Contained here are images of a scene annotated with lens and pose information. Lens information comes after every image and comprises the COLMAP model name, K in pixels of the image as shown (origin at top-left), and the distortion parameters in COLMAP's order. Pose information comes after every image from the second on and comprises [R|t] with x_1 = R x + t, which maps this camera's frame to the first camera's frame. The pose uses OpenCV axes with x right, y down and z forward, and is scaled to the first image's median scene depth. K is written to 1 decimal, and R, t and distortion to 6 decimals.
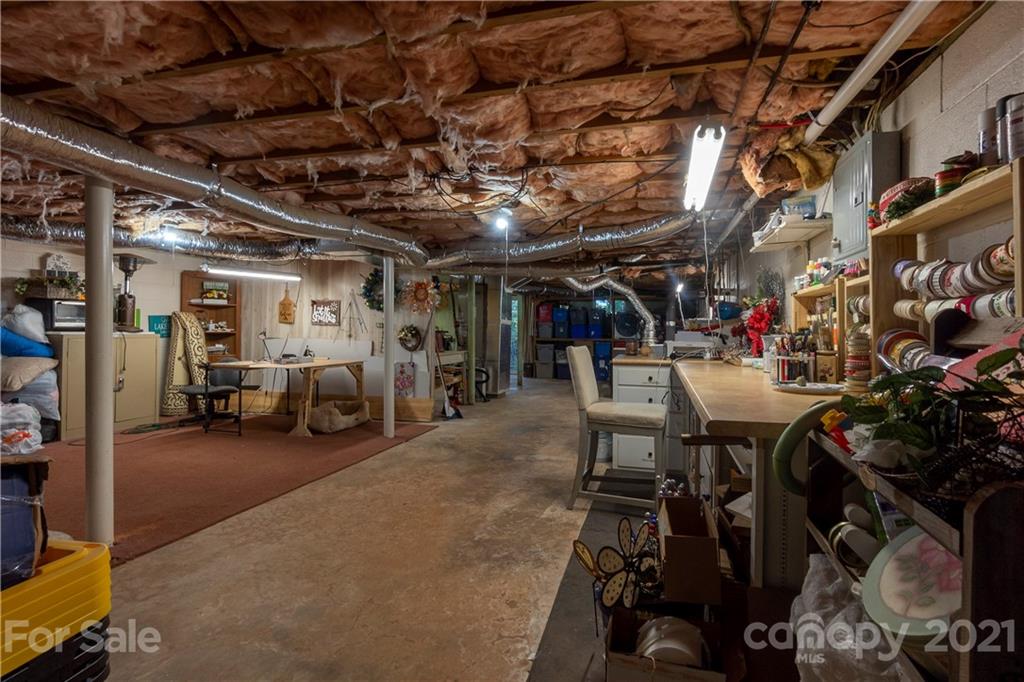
lens RADIAL K [[466.2, 0, 543.9], [0, 466.2, 330.4], [0, 0, 1]] dist [-0.000420, 0.000001]
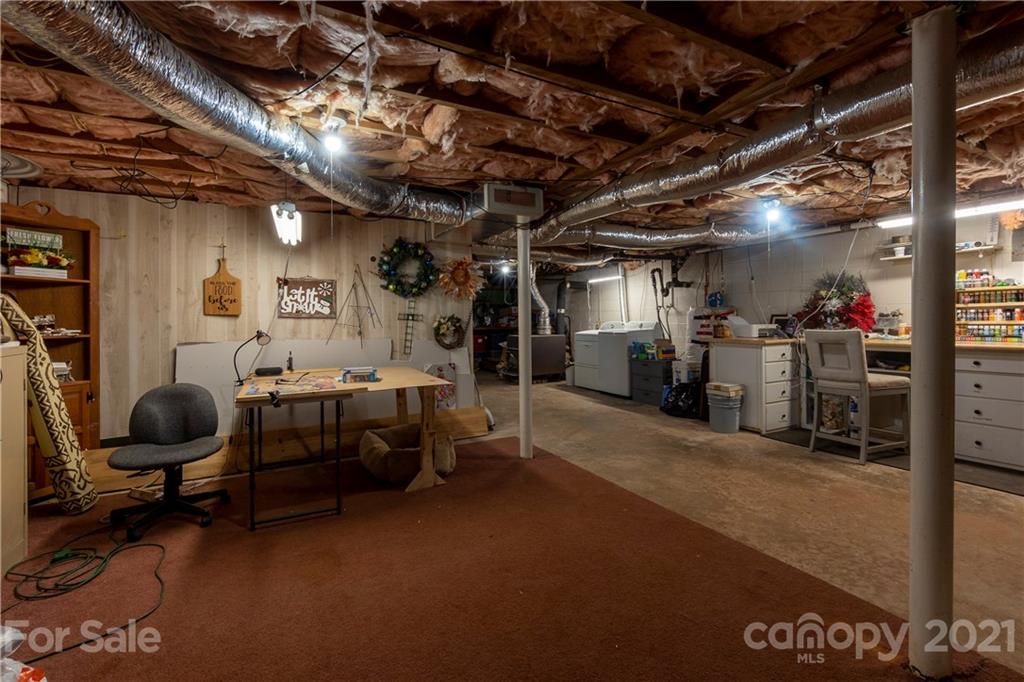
lens RADIAL K [[455.7, 0, 512.5], [0, 455.7, 318.9], [0, 0, 1]] dist [-0.002941, -0.000328]
pose [[0.748854, -0.020941, 0.662404, -0.705446], [0.020198, 0.999758, 0.008772, -0.010251], [-0.662427, 0.006810, 0.749096, 0.364475]]
